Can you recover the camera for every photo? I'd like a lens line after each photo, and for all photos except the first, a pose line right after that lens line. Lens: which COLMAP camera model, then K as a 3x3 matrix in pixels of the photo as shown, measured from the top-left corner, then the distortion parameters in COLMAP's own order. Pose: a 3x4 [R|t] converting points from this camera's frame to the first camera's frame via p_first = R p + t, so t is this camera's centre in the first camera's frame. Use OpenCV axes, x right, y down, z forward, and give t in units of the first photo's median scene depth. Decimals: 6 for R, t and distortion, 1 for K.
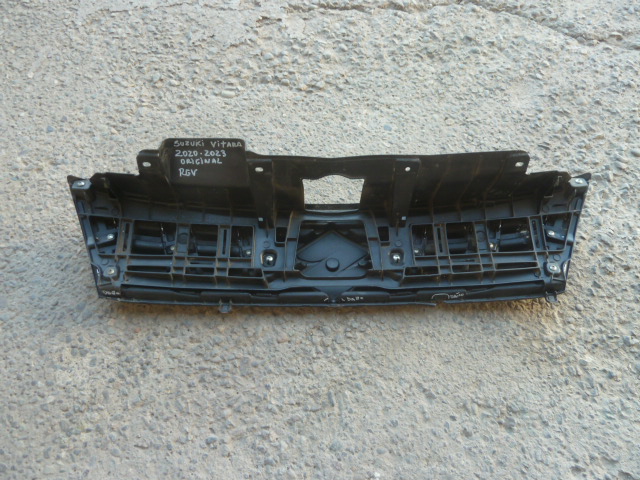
lens RADIAL K [[464.6, 0, 320.6], [0, 464.6, 241.2], [0, 0, 1]] dist [-0.039965, -0.000314]
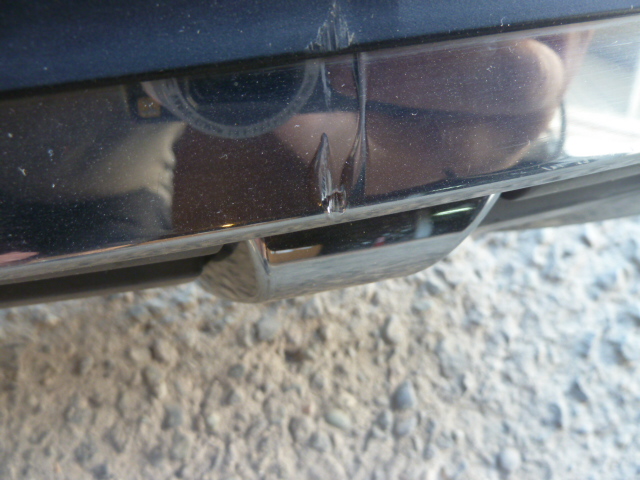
lens RADIAL K [[464.6, 0, 320.7], [0, 464.6, 239.5], [0, 0, 1]] dist [-0.039965, -0.000314]
pose [[0.973273, 0.178159, 0.144912, 0.368479], [-0.212377, 0.938350, 0.272756, -0.061540], [-0.087385, -0.296242, 0.951107, 0.765385]]
